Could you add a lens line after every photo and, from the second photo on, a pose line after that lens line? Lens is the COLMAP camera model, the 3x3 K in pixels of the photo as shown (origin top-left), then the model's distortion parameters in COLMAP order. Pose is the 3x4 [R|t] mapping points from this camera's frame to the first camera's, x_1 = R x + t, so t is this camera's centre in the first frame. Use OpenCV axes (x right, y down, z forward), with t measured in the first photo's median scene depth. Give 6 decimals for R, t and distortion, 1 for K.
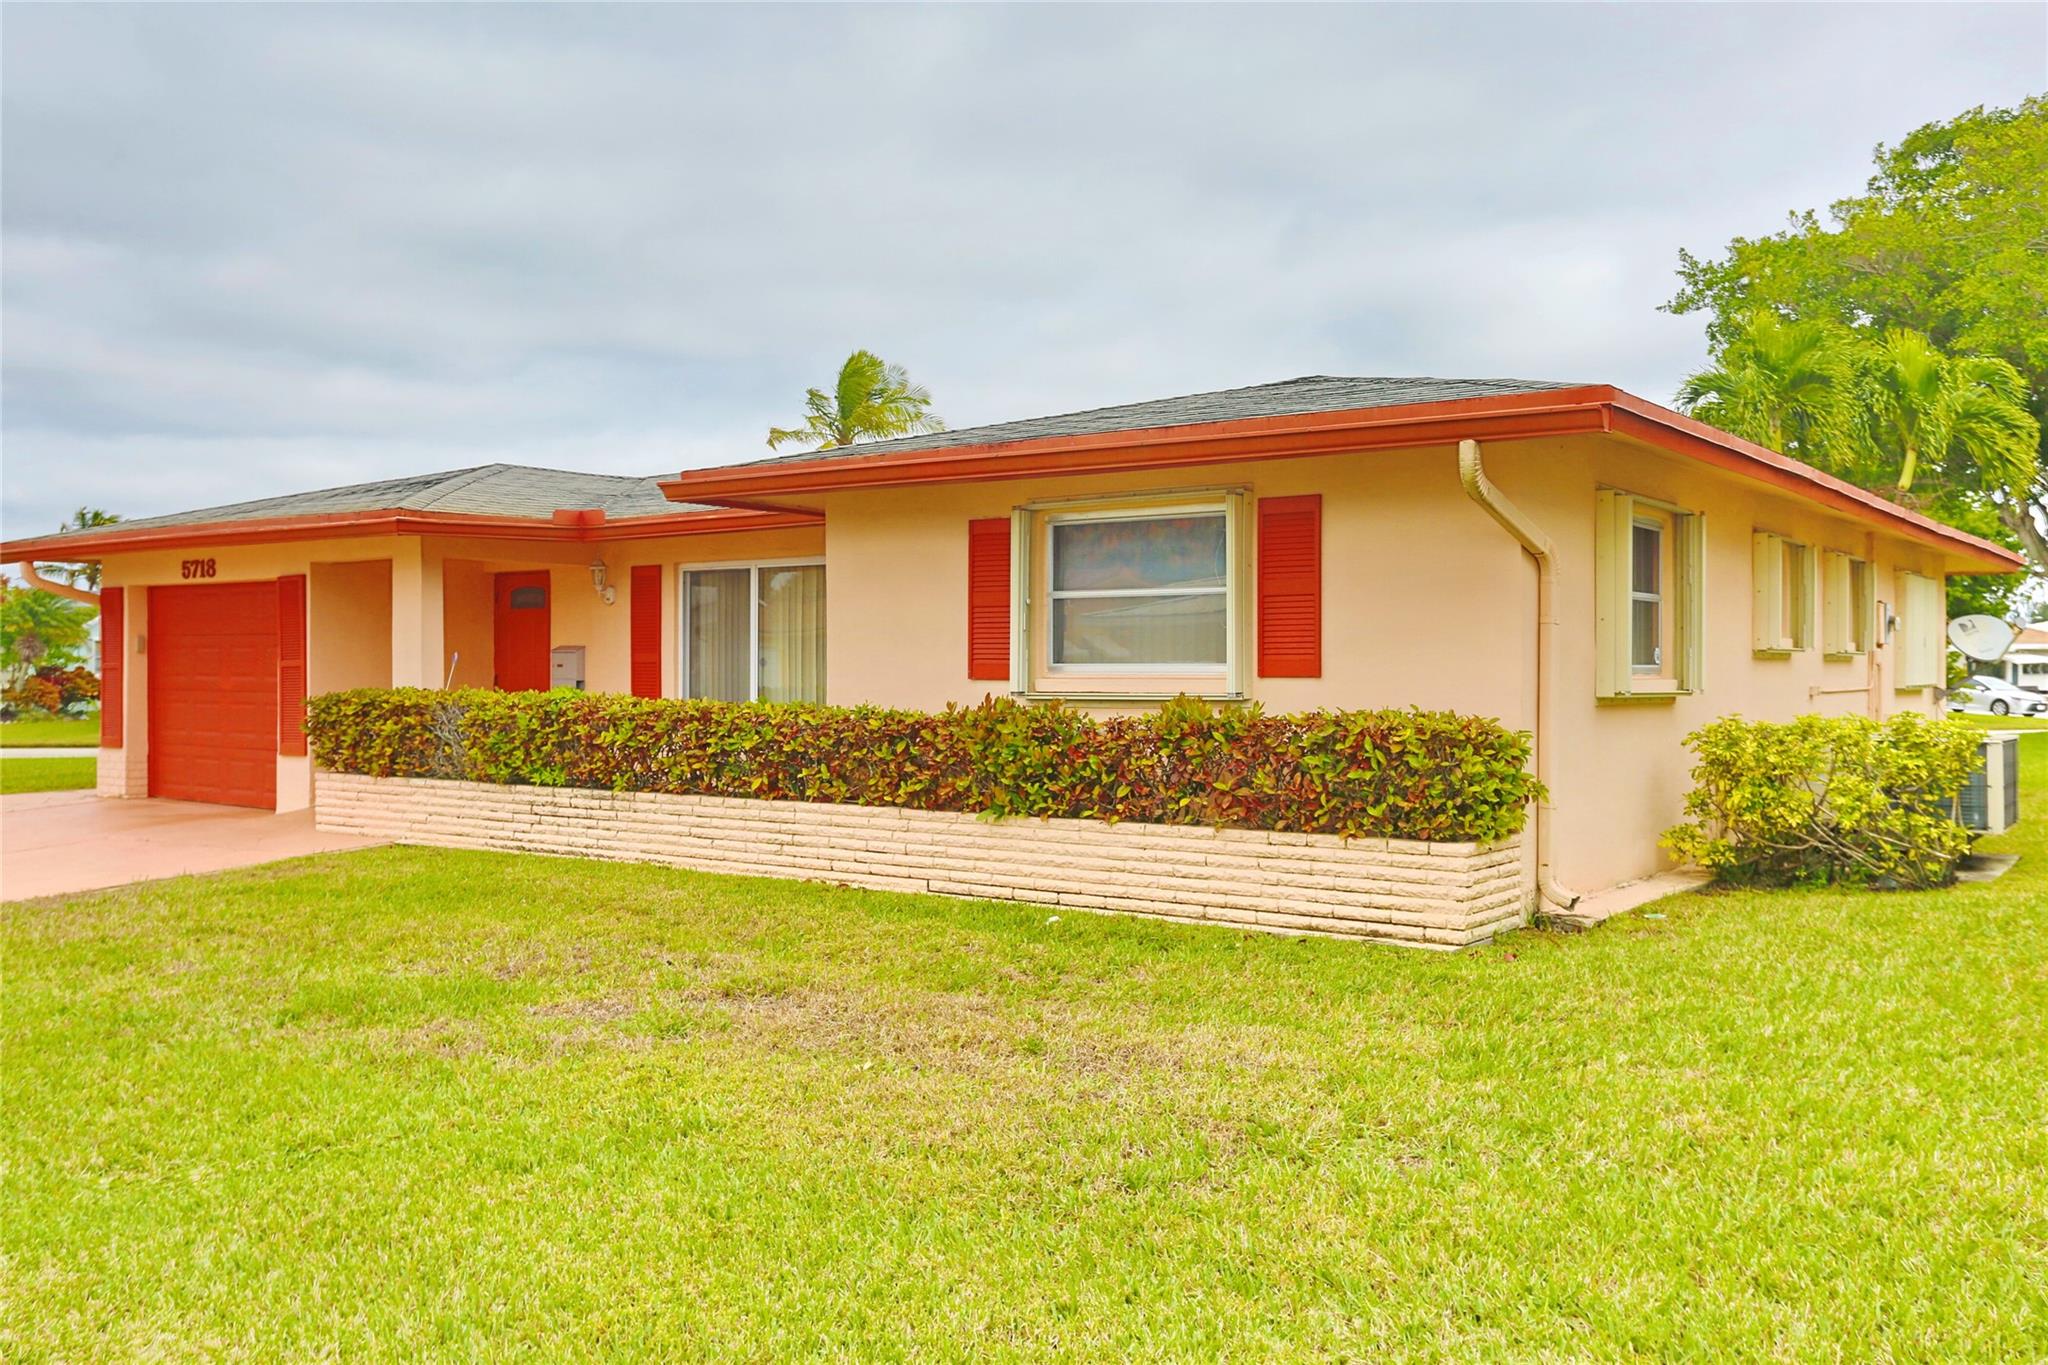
lens RADIAL K [[1763.7, 0, 987.6], [0, 1763.7, 683.9], [0, 0, 1]] dist [-0.022272, 0.000016]
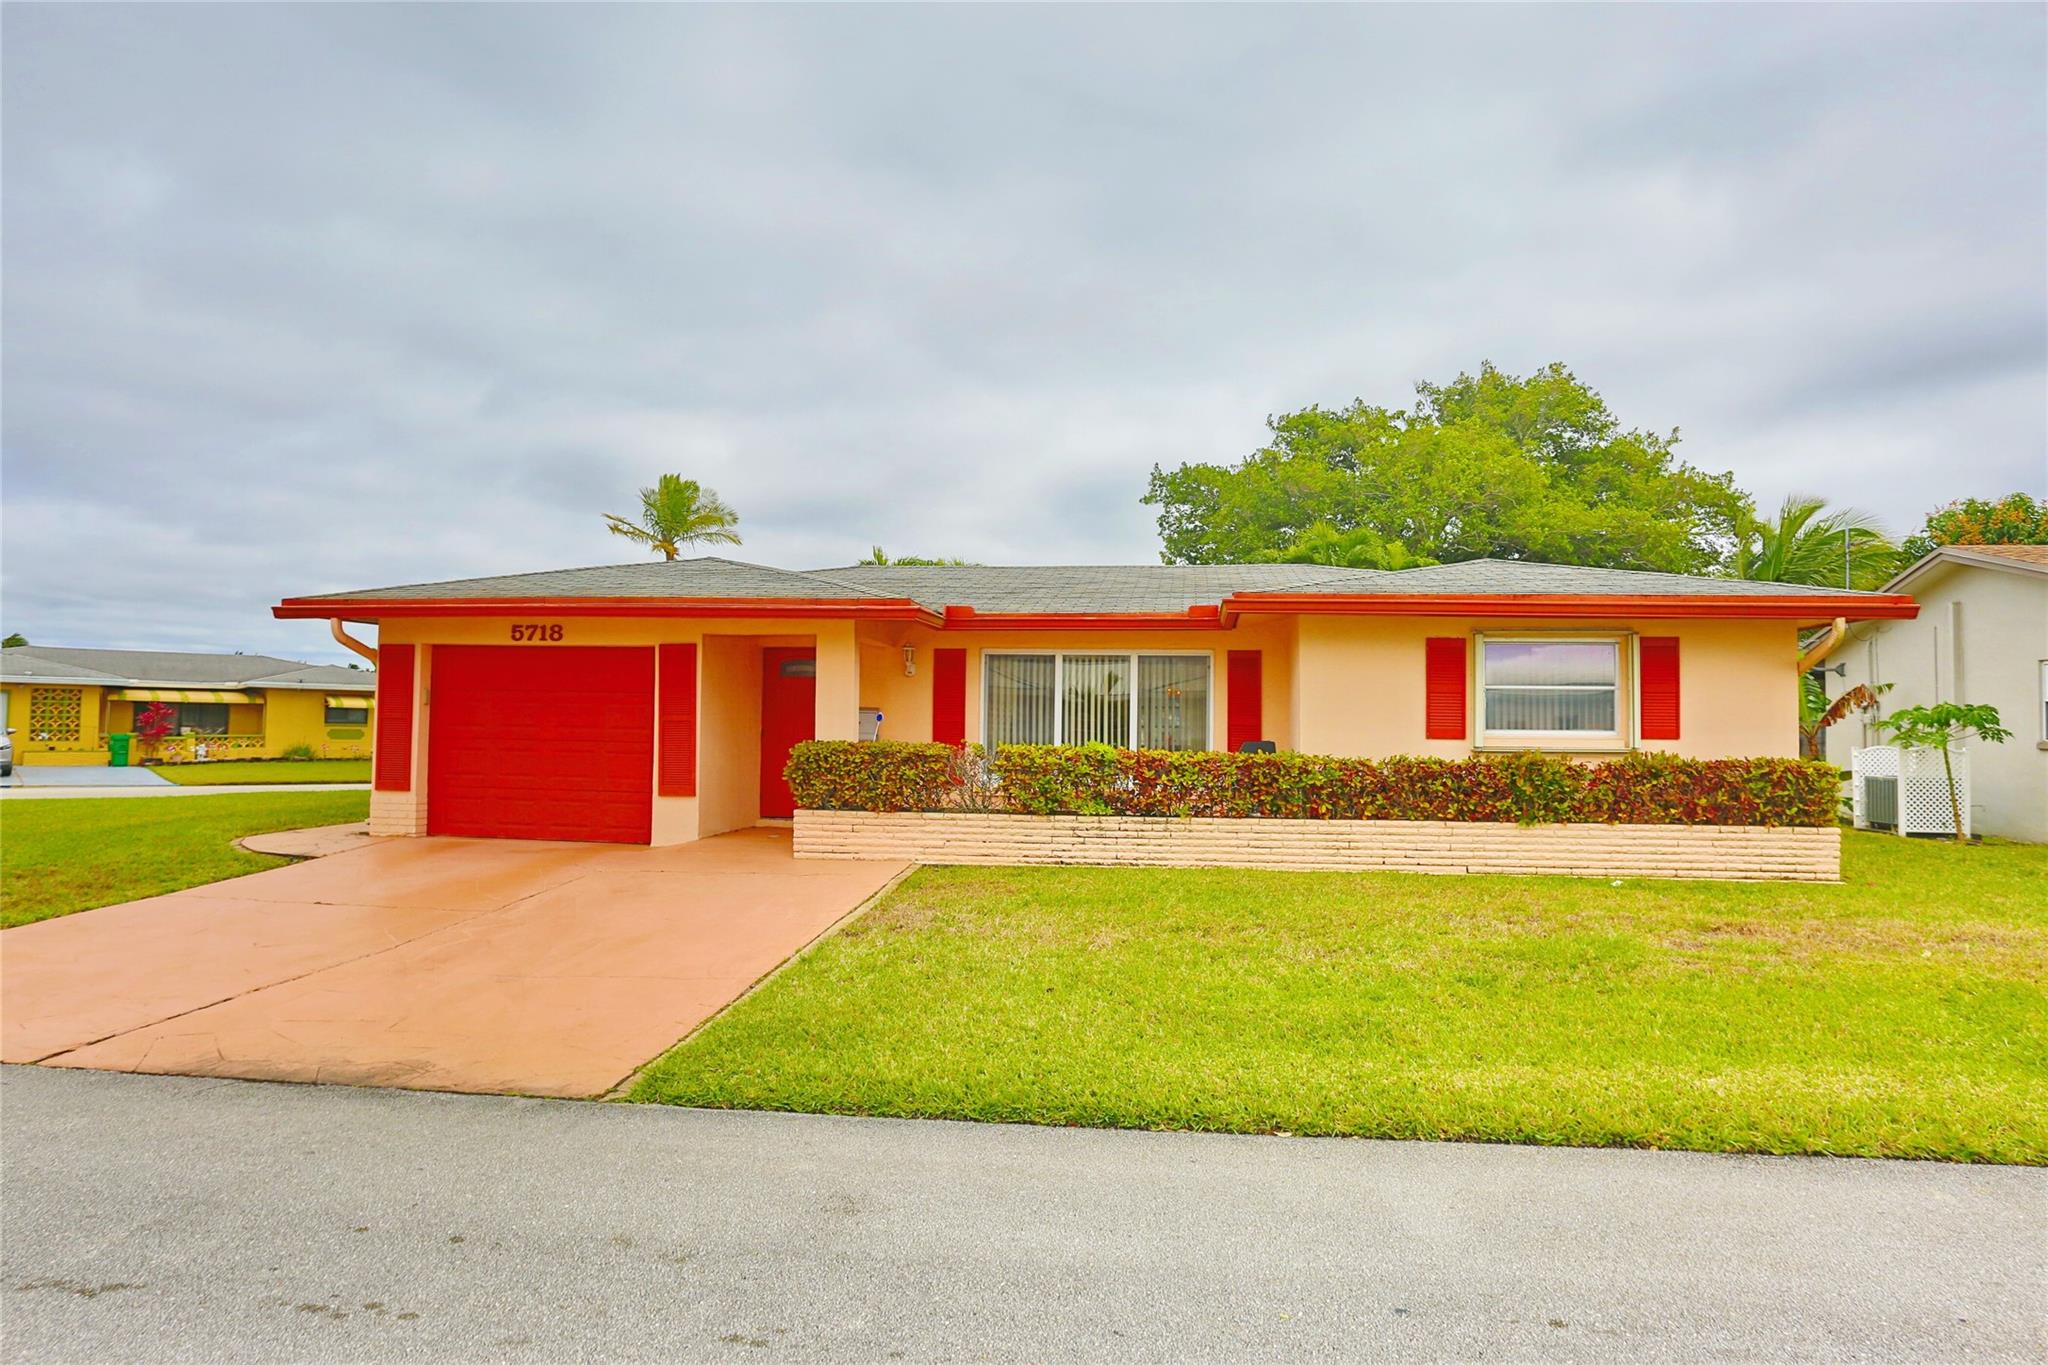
lens RADIAL K [[1231.9, 0, 1024.0], [0, 1231.9, 682.5], [0, 0, 1]] dist [-0.087028, 0.071405]
pose [[0.862002, 0.025438, 0.506266, -0.877887], [-0.007042, 0.999245, -0.038218, -0.008295], [-0.506856, 0.029378, 0.861530, 0.240588]]
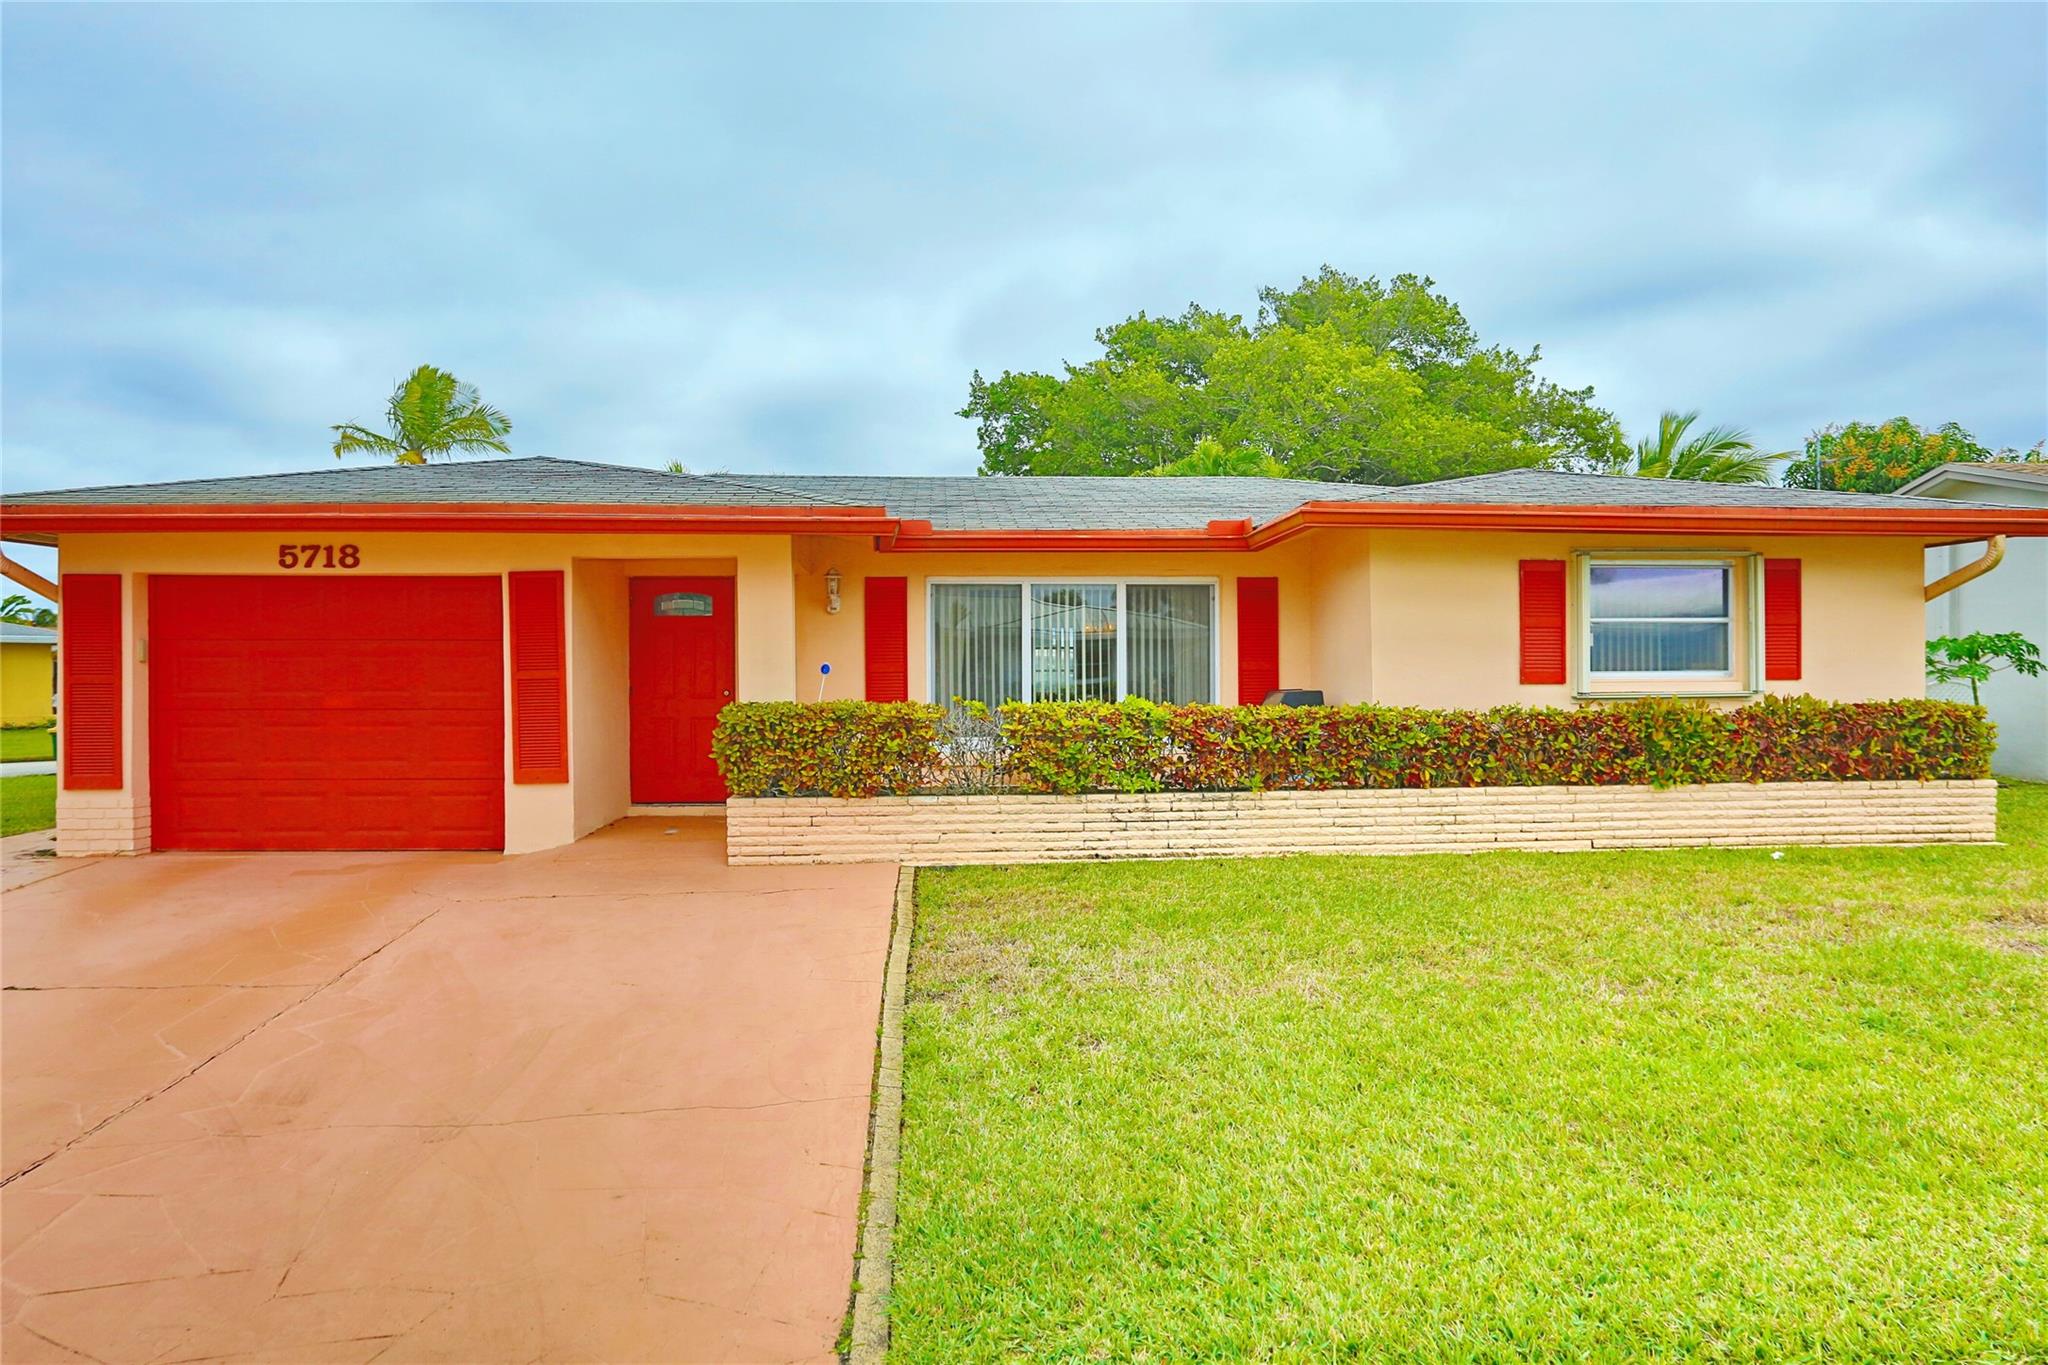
lens RADIAL K [[1316.8, 0, 1024.0], [0, 1316.8, 682.5], [0, 0, 1]] dist [-0.079672, 0.070529]
pose [[0.746308, -0.014449, 0.665444, -0.917142], [0.010871, 0.999896, 0.009519, -0.016361], [-0.665512, 0.000129, 0.746387, 0.533012]]
